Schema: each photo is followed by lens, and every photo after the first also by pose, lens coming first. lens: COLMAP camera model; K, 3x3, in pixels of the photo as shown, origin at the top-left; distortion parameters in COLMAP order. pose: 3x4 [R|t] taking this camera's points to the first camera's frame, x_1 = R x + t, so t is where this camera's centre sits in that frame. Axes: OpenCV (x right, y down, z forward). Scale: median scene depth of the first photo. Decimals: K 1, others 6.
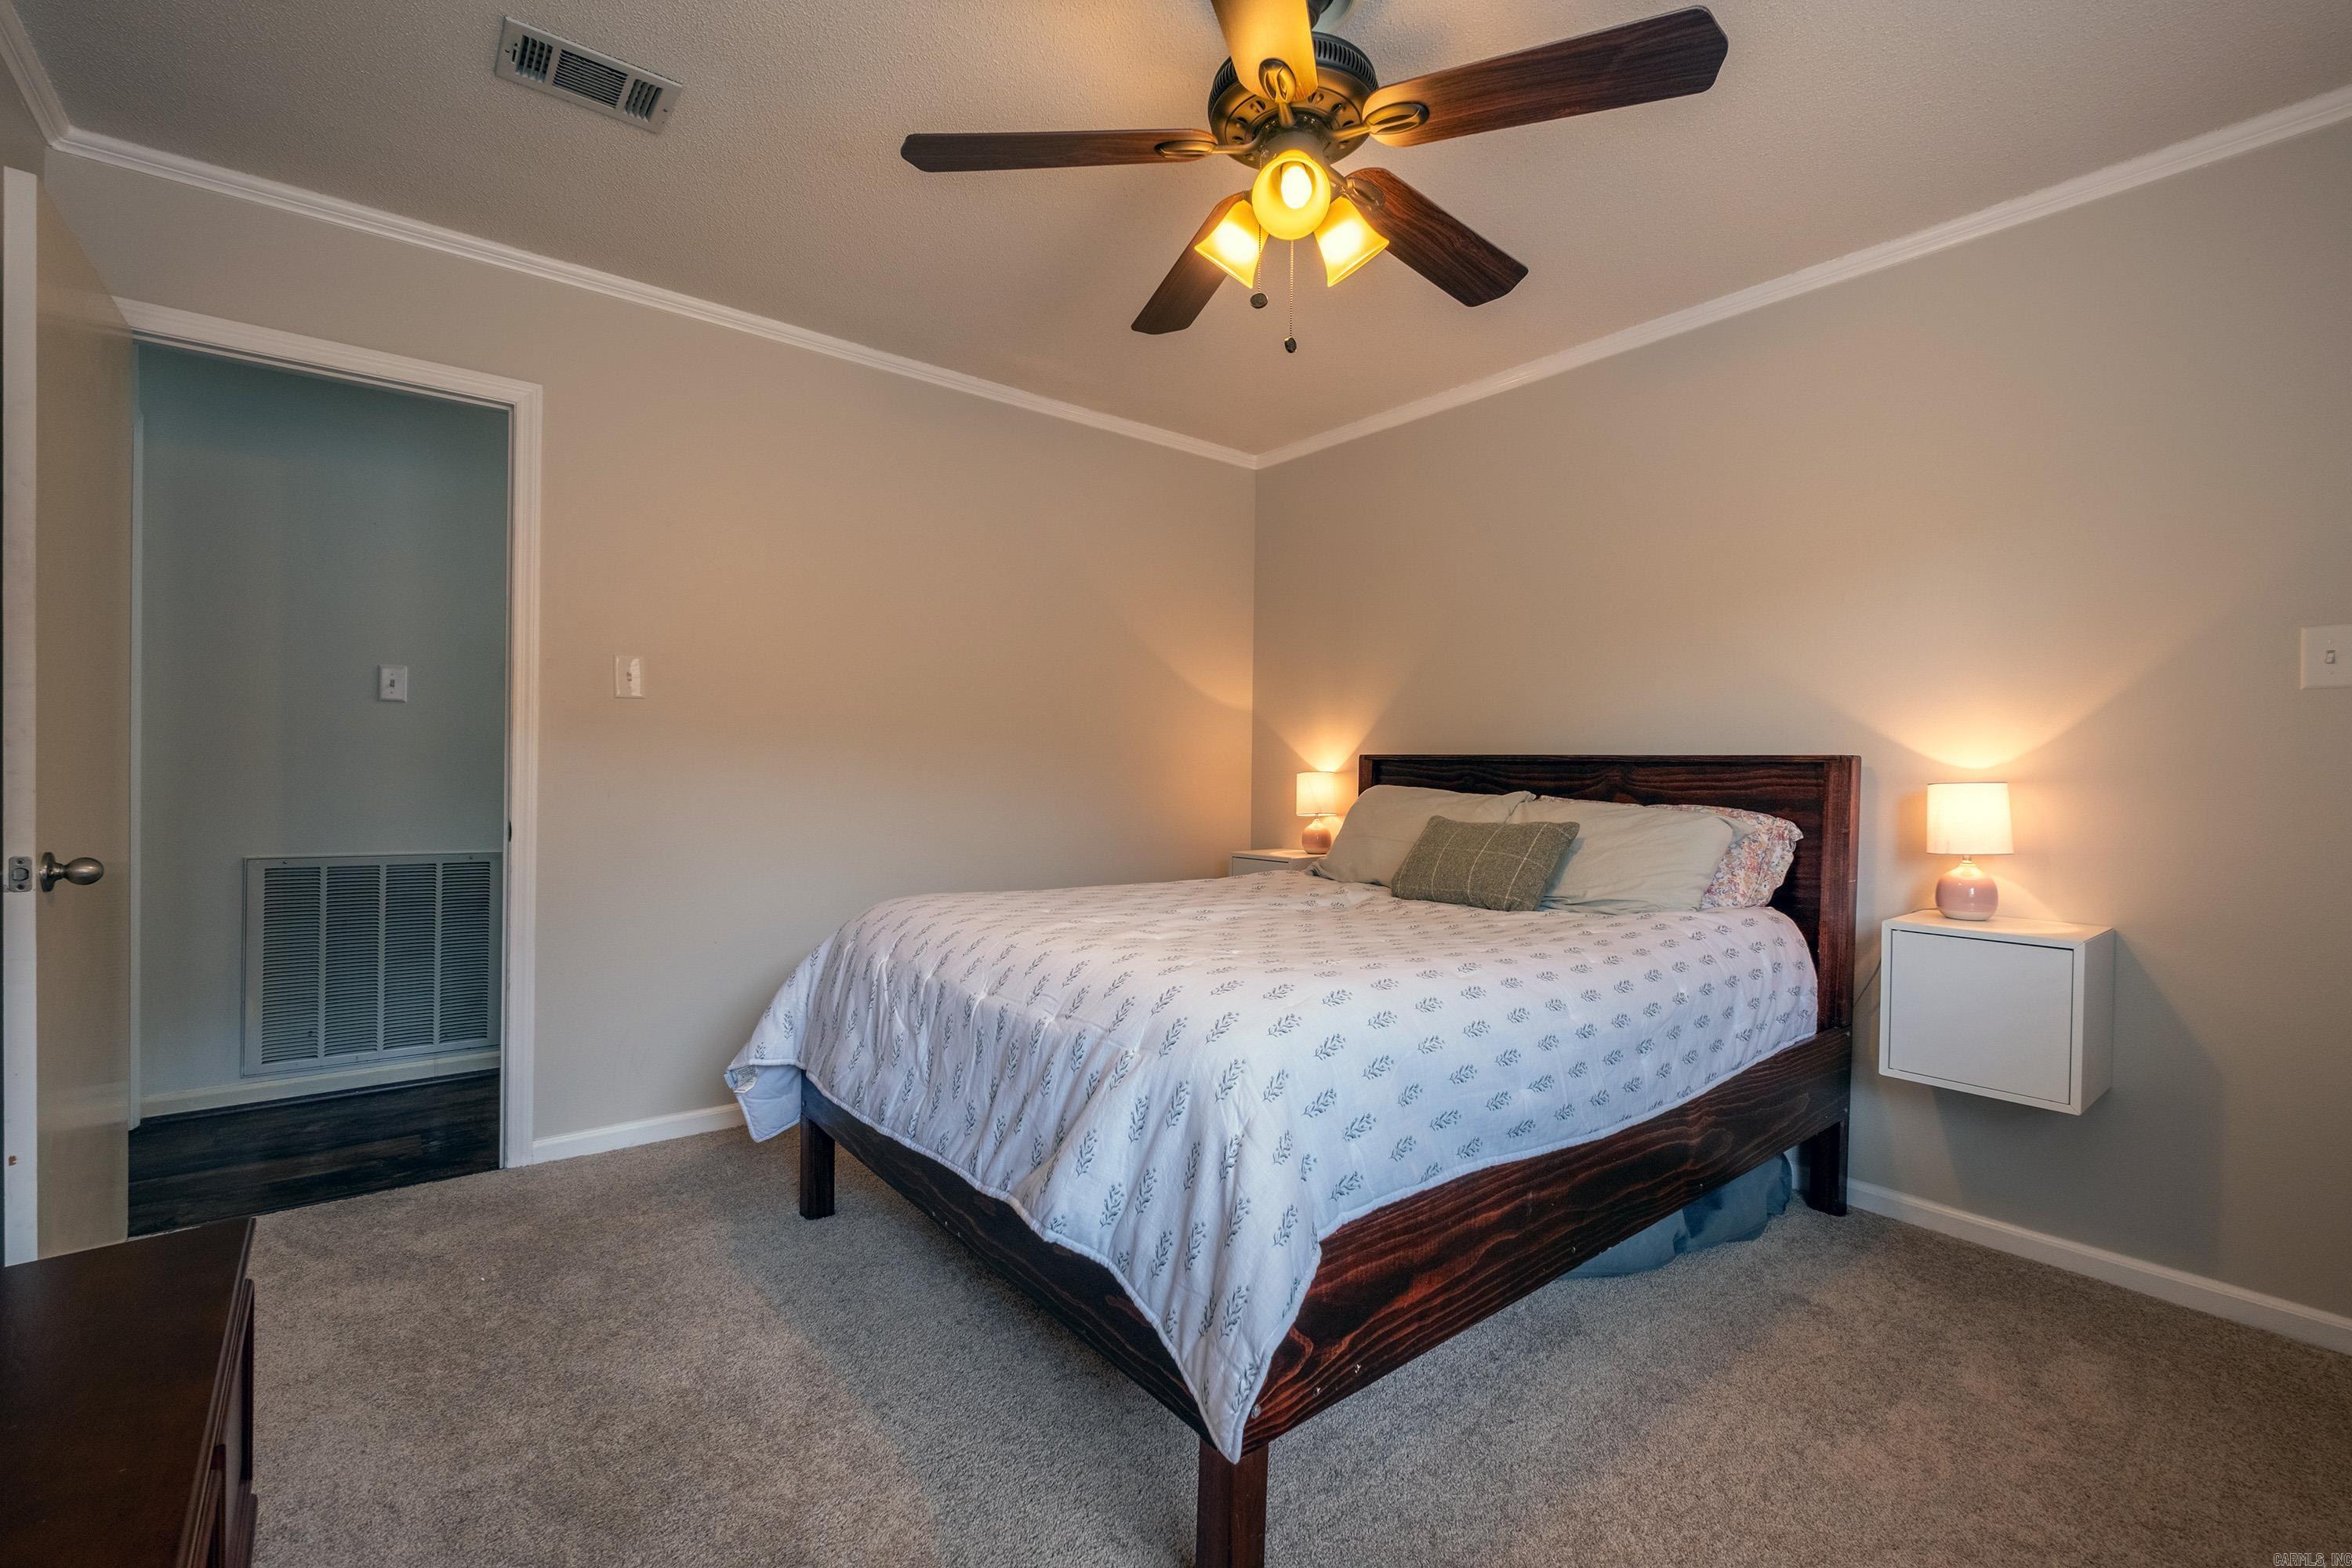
lens RADIAL K [[1010.7, 0, 1177.6], [0, 1010.7, 778.0], [0, 0, 1]] dist [0.001633, -0.002391]
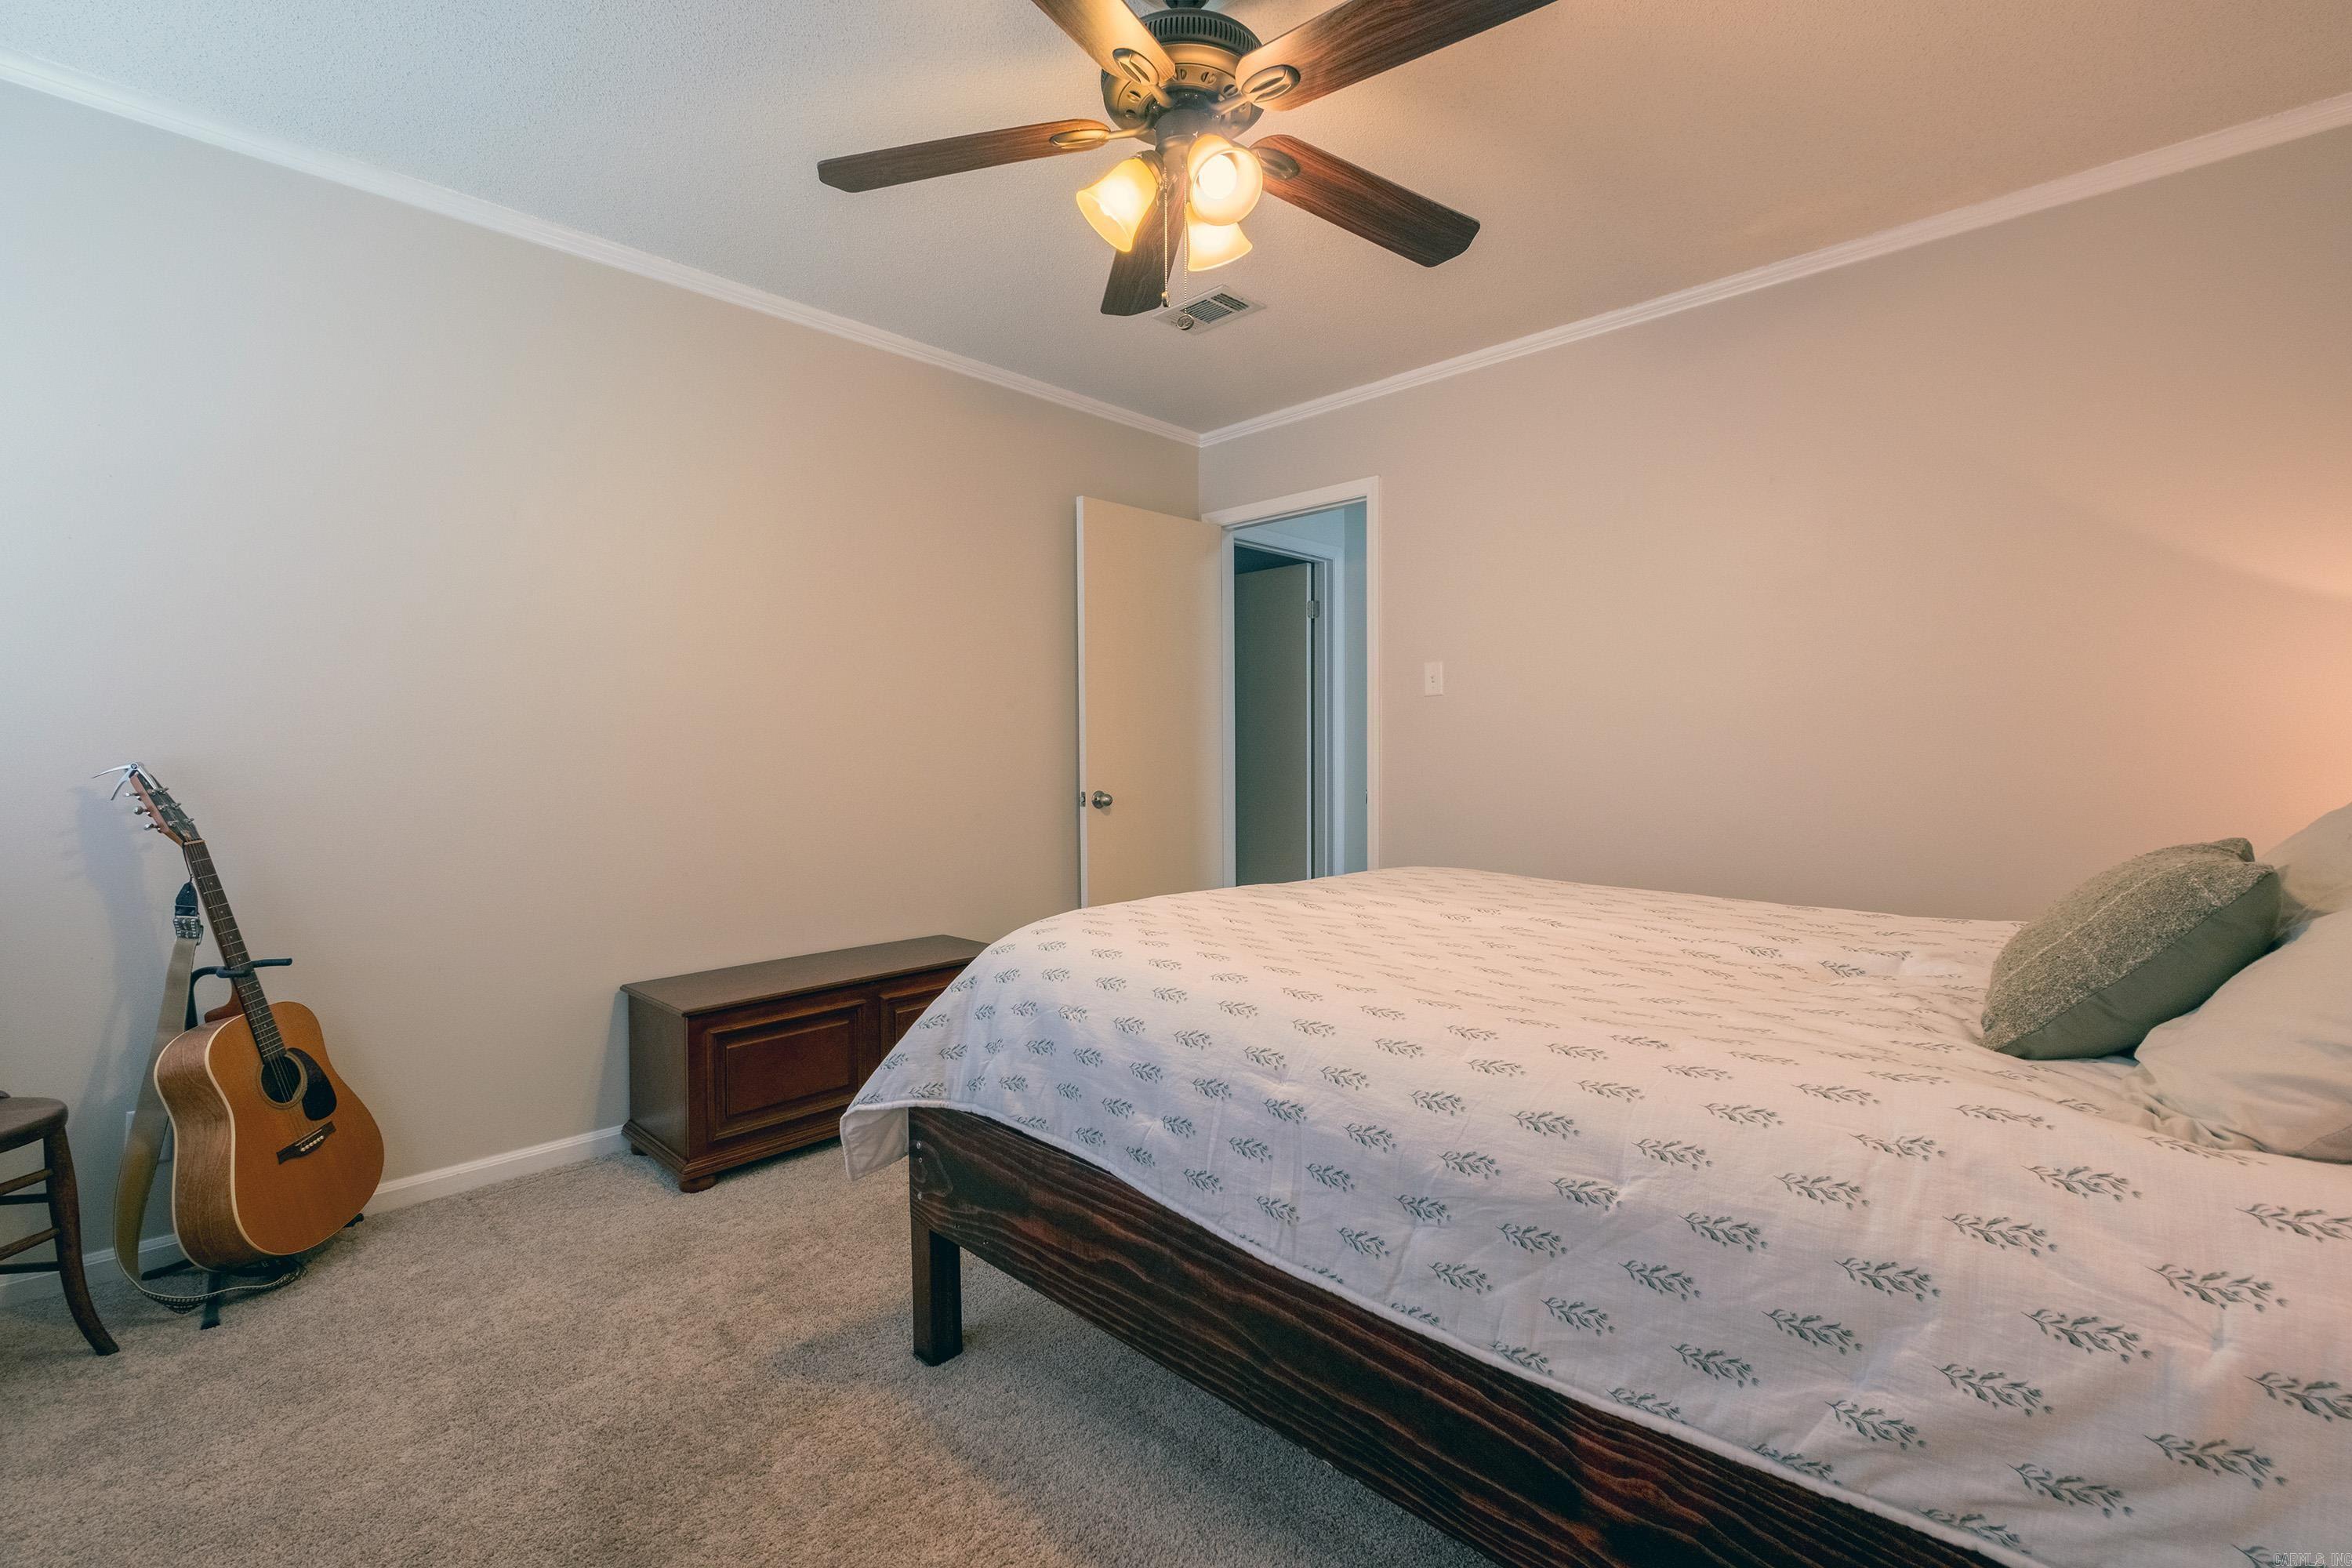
lens RADIAL K [[1010.7, 0, 1180.2], [0, 1010.7, 776.9], [0, 0, 1]] dist [0.001633, -0.002391]
pose [[0.124626, 0.014092, -0.992104, 1.241379], [-0.002711, 0.999900, 0.013863, 0.013001], [0.992200, 0.000962, 0.124652, 0.963345]]
